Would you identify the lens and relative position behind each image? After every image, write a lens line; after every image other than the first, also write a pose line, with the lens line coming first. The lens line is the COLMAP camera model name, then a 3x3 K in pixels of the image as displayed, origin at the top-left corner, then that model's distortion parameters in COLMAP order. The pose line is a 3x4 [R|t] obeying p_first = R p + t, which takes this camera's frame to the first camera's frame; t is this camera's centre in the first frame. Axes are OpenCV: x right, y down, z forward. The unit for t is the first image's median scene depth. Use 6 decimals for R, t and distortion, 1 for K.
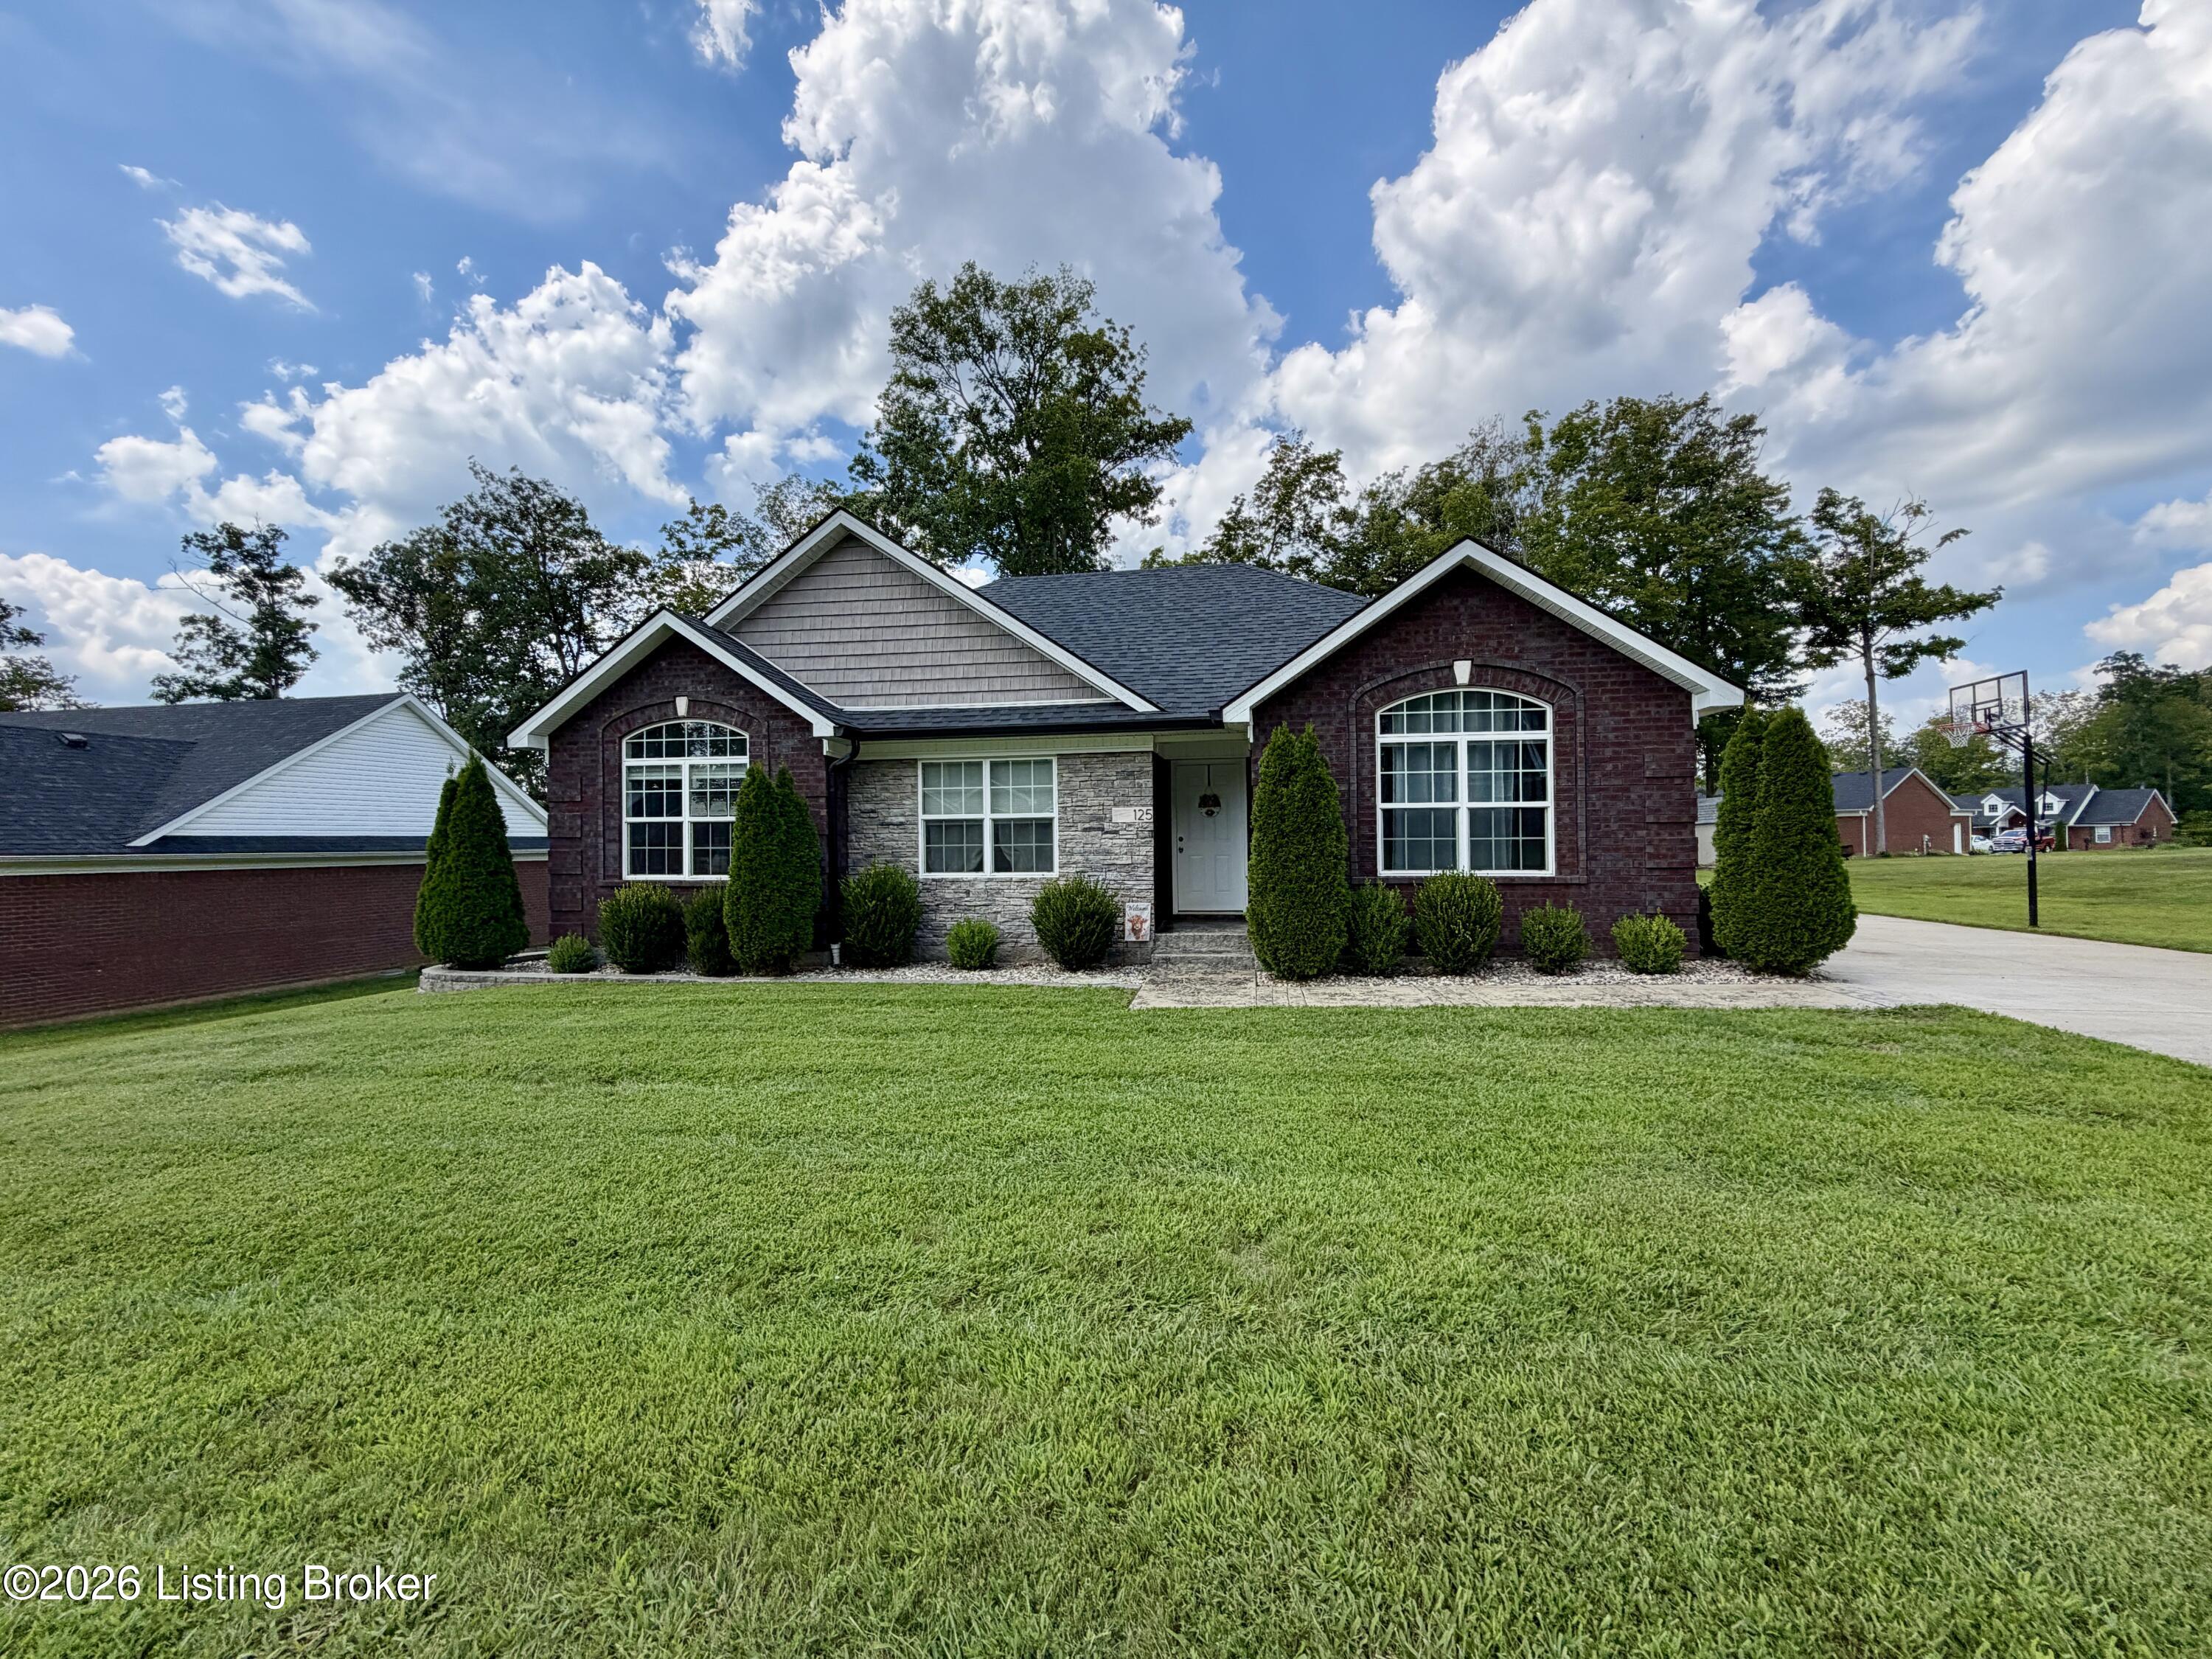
lens RADIAL K [[880.9, 0, 1101.4], [0, 880.9, 833.2], [0, 0, 1]] dist [-0.000092, -0.000642]
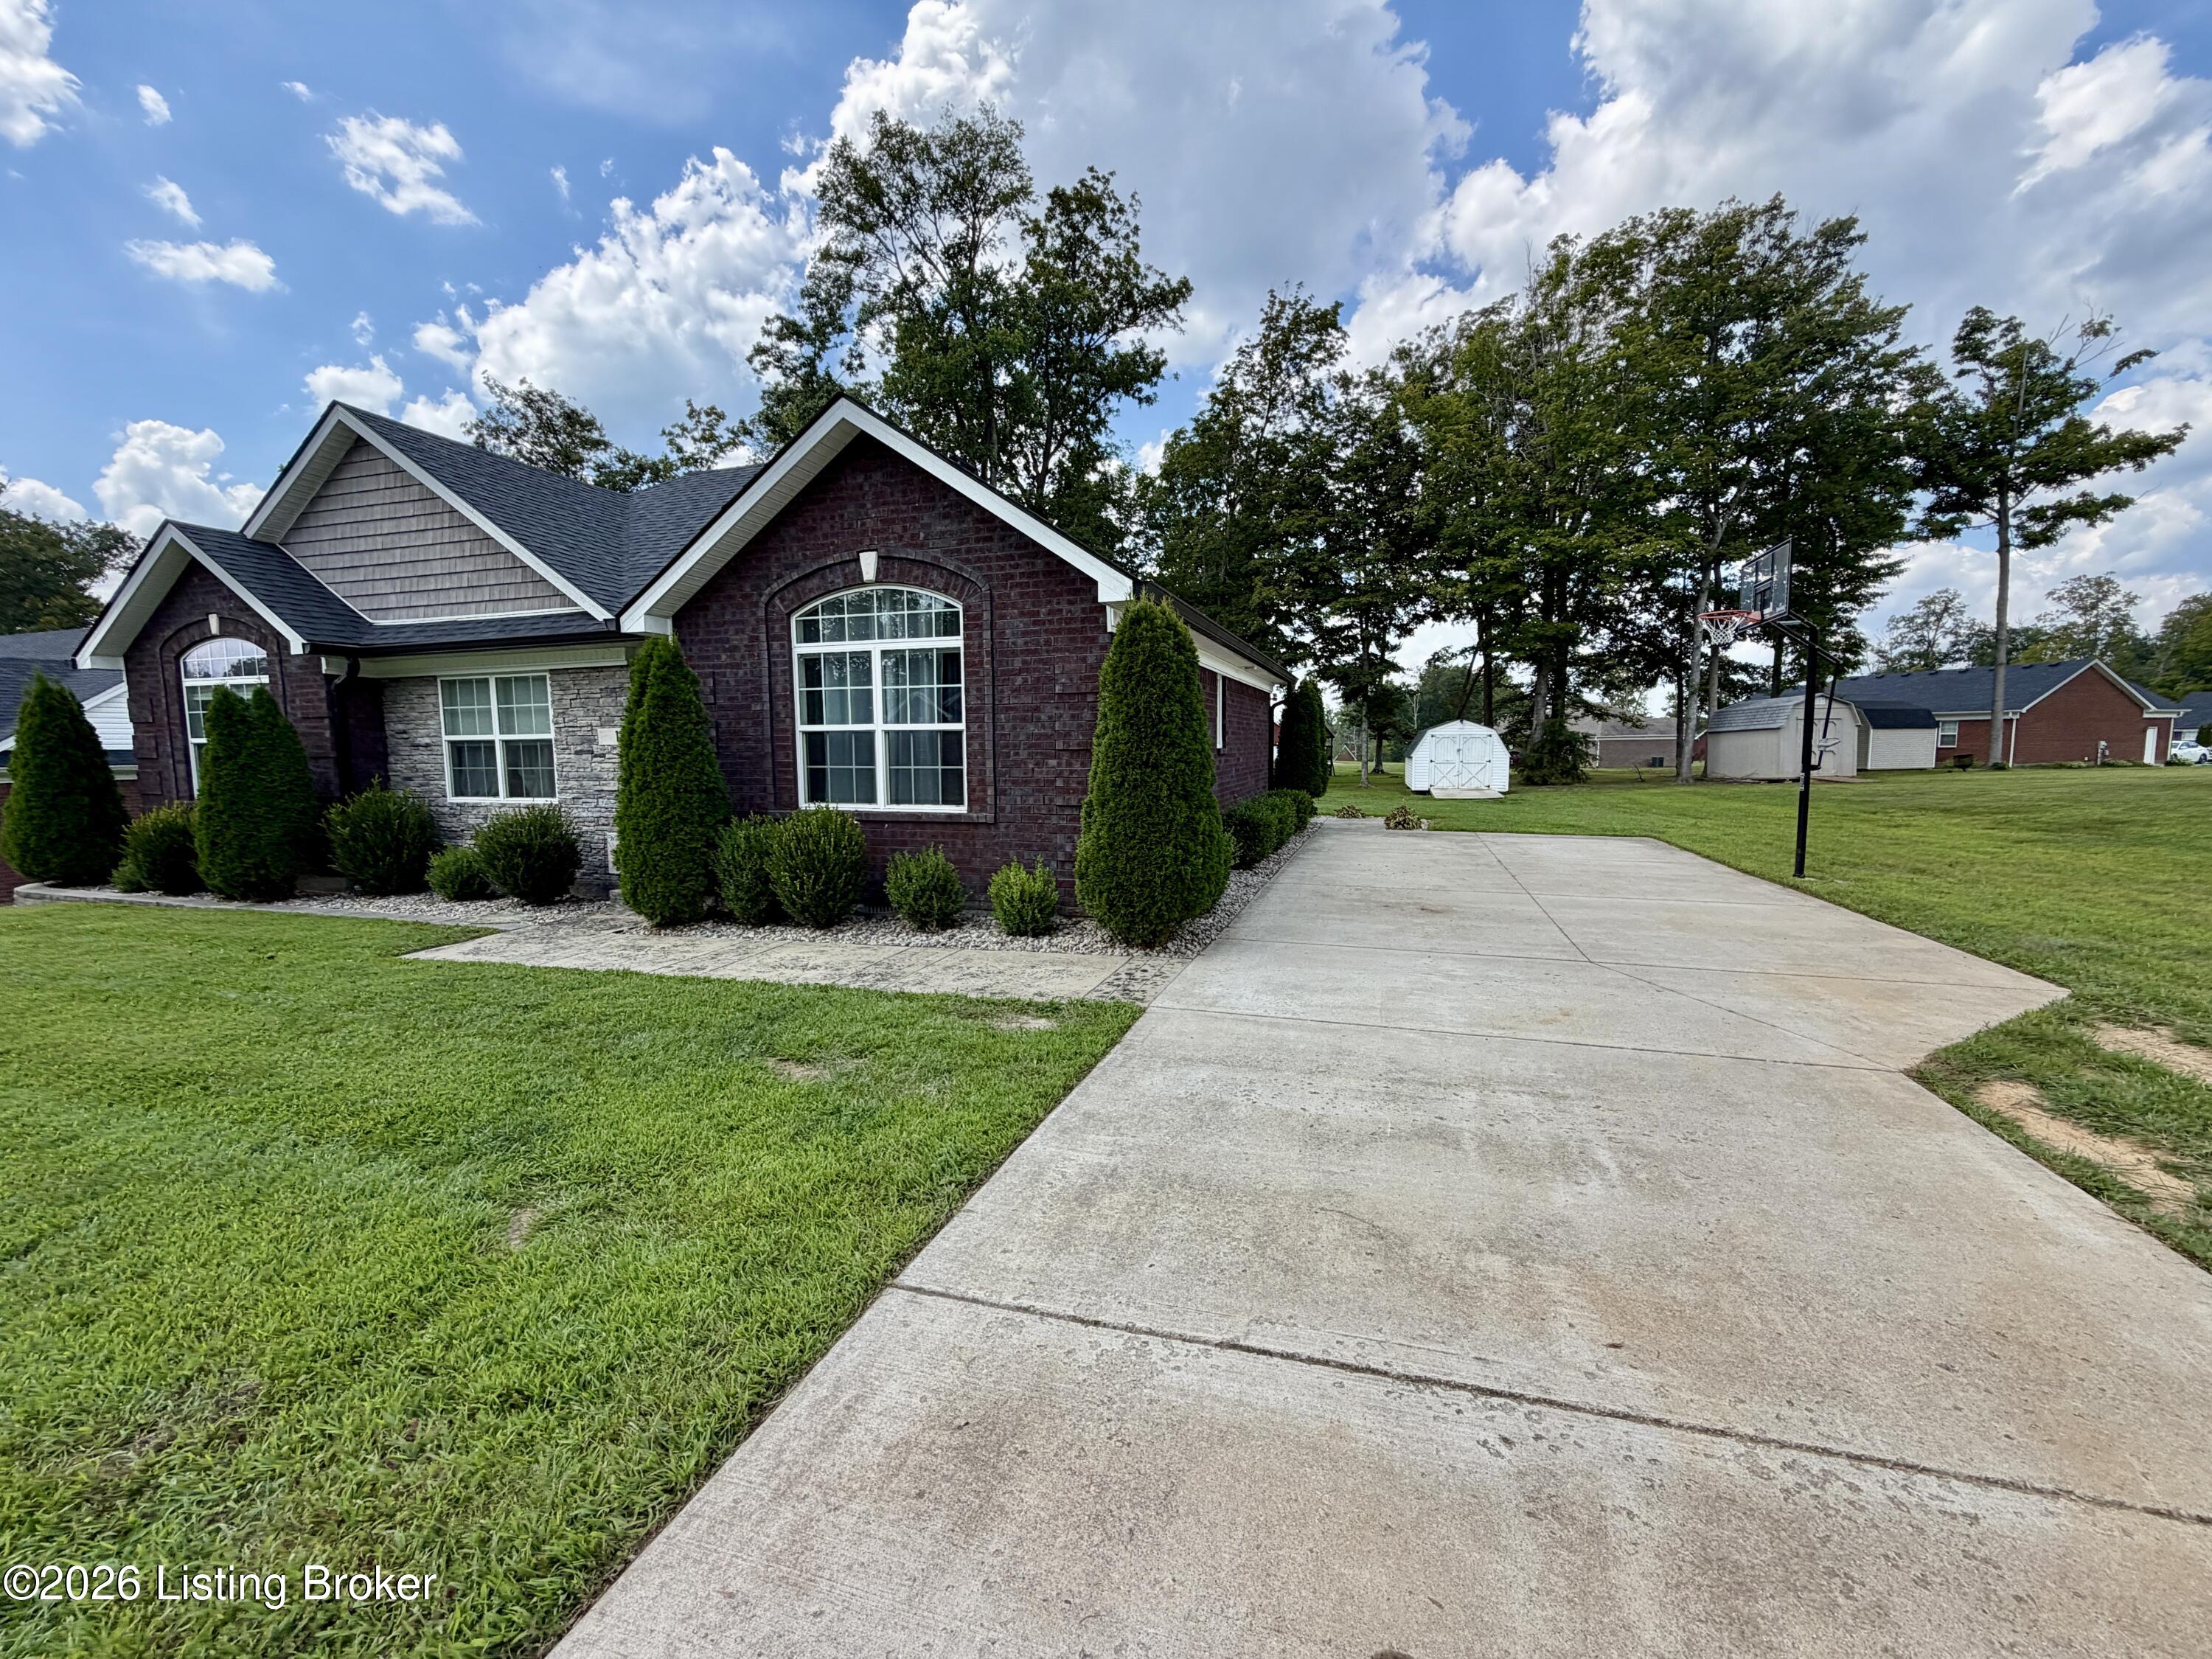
lens RADIAL K [[881.7, 0, 1100.1], [0, 881.7, 831.7], [0, 0, 1]] dist [0.000130, -0.000189]
pose [[0.988897, 0.015357, -0.147810, 0.203731], [0.000761, 0.994109, 0.108378, -0.006528], [0.148603, -0.107287, 0.983060, 0.051412]]
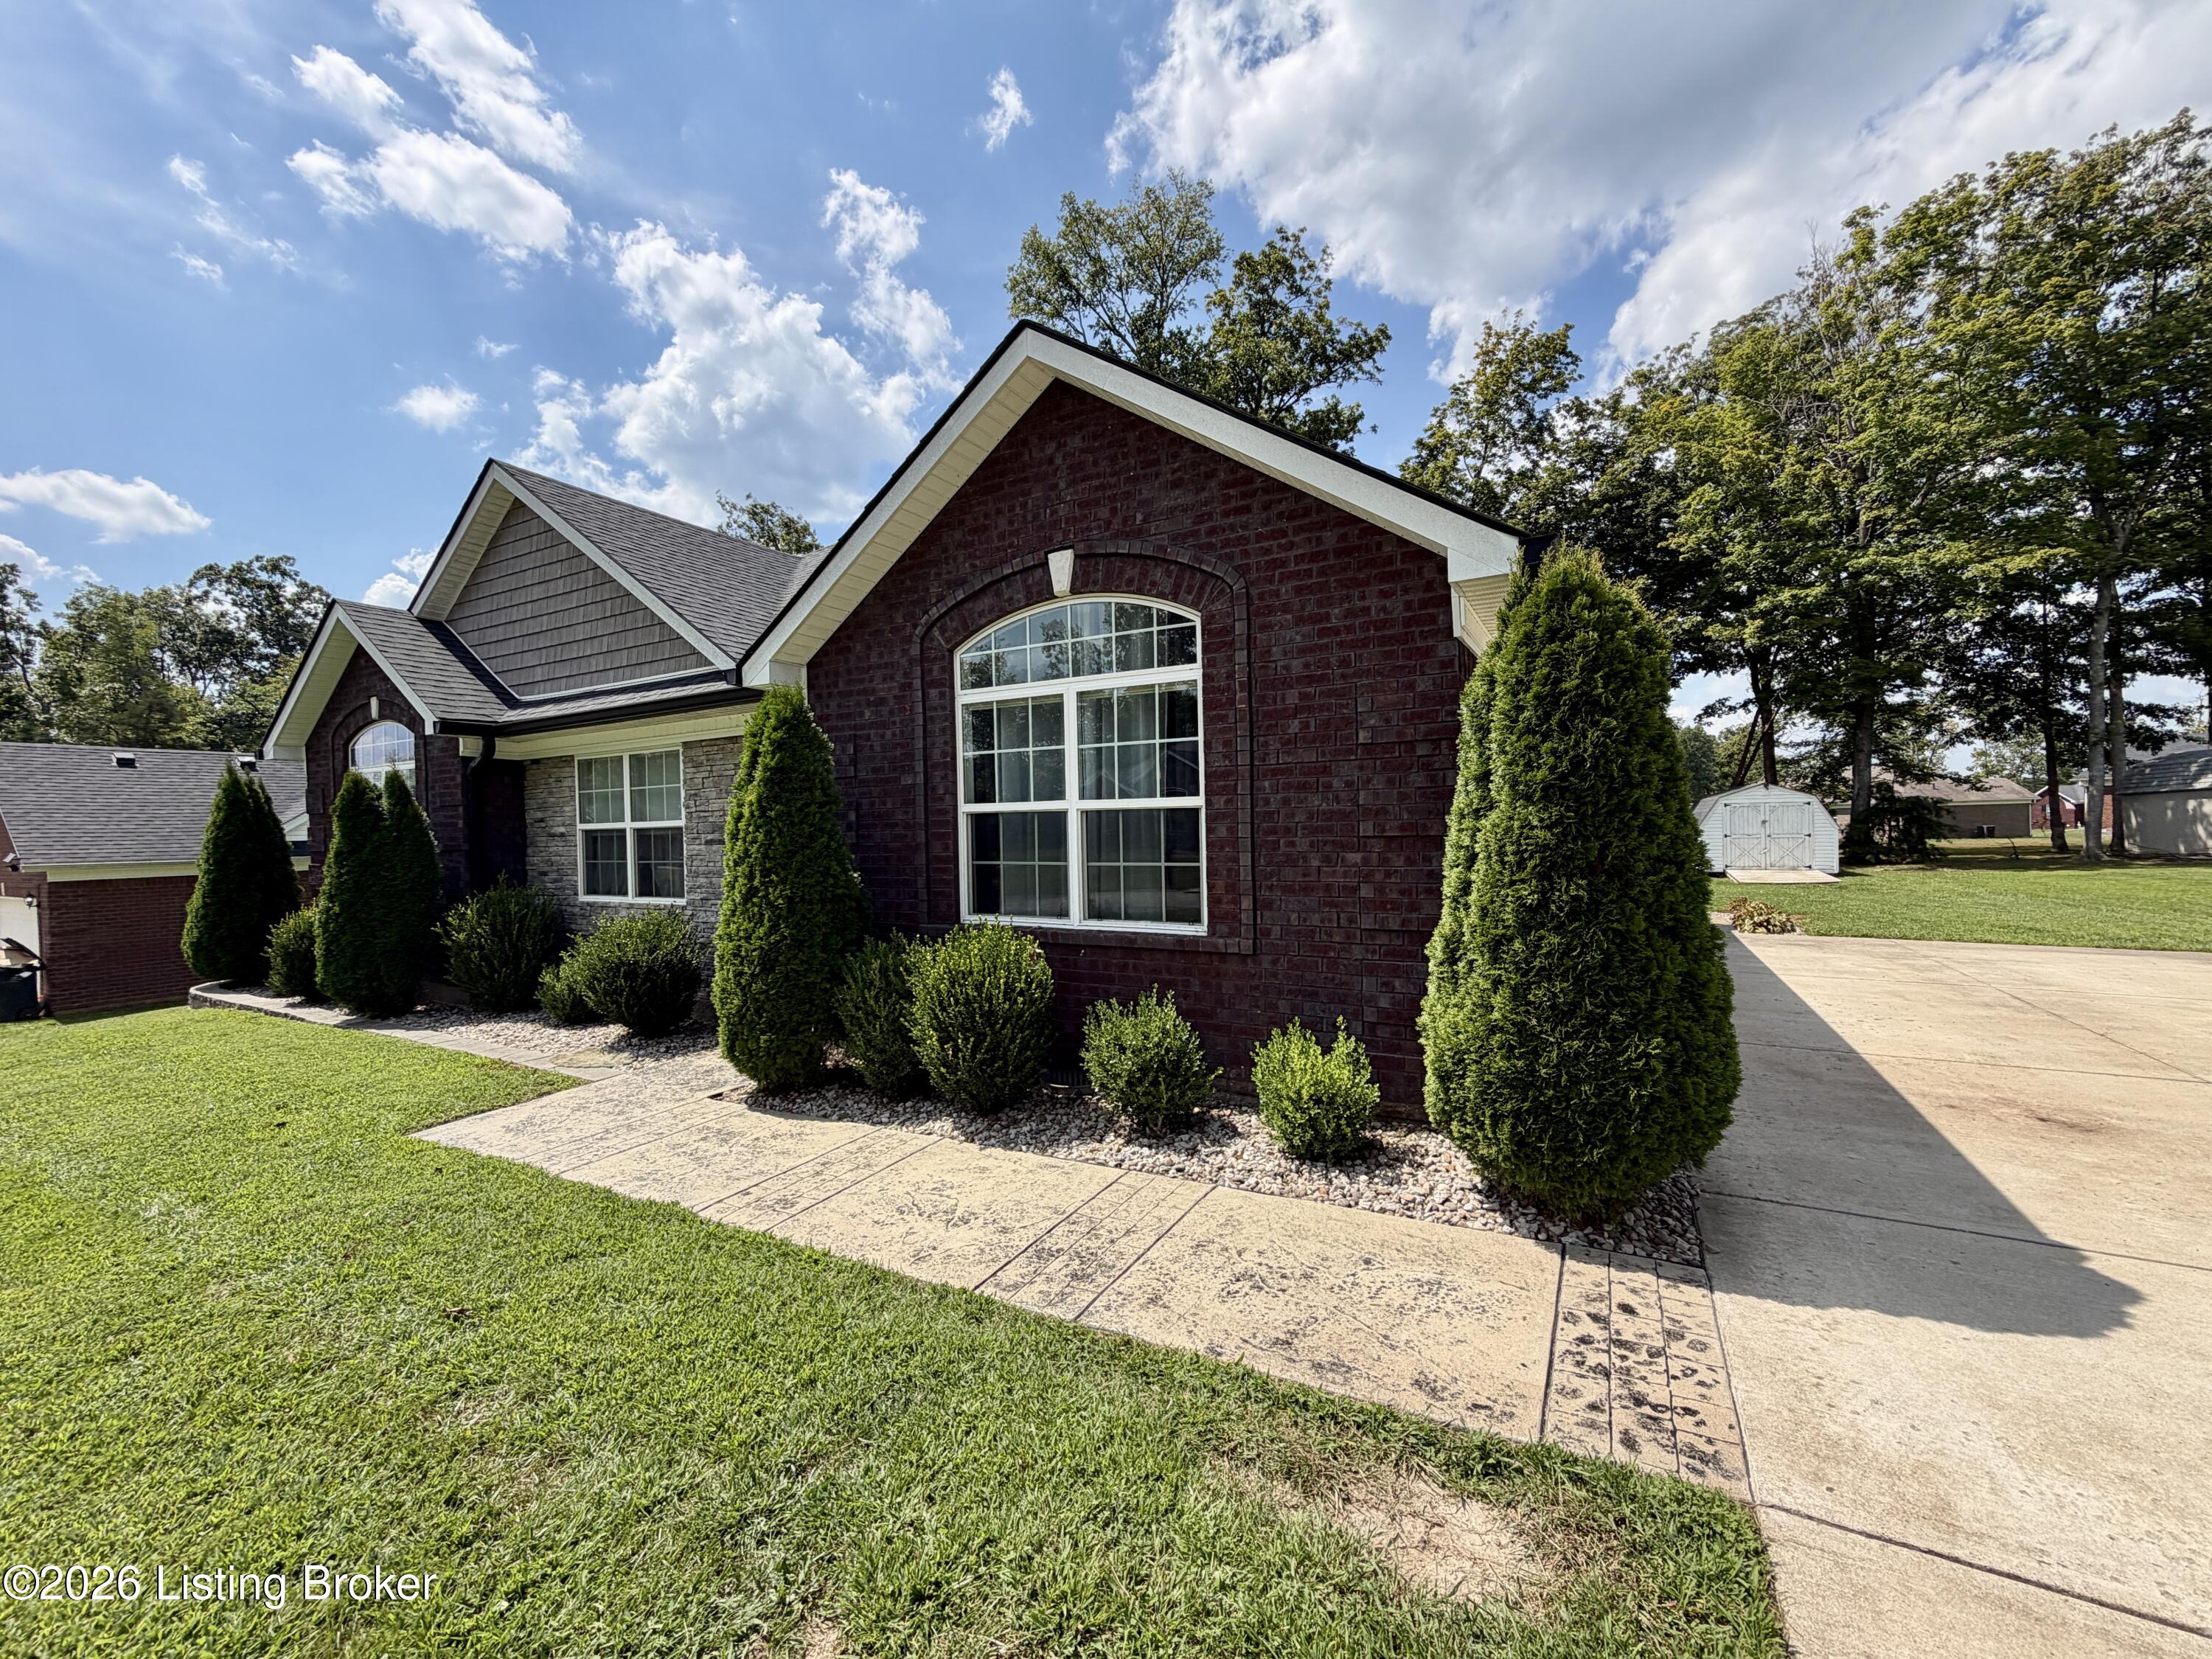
lens RADIAL K [[881.7, 0, 1100.1], [0, 881.7, 831.7], [0, 0, 1]] dist [0.000130, -0.000189]
pose [[0.939172, -0.008797, -0.343334, 0.169990], [0.016699, 0.999659, 0.020066, -0.007086], [0.343040, -0.024578, 0.938999, 0.127580]]
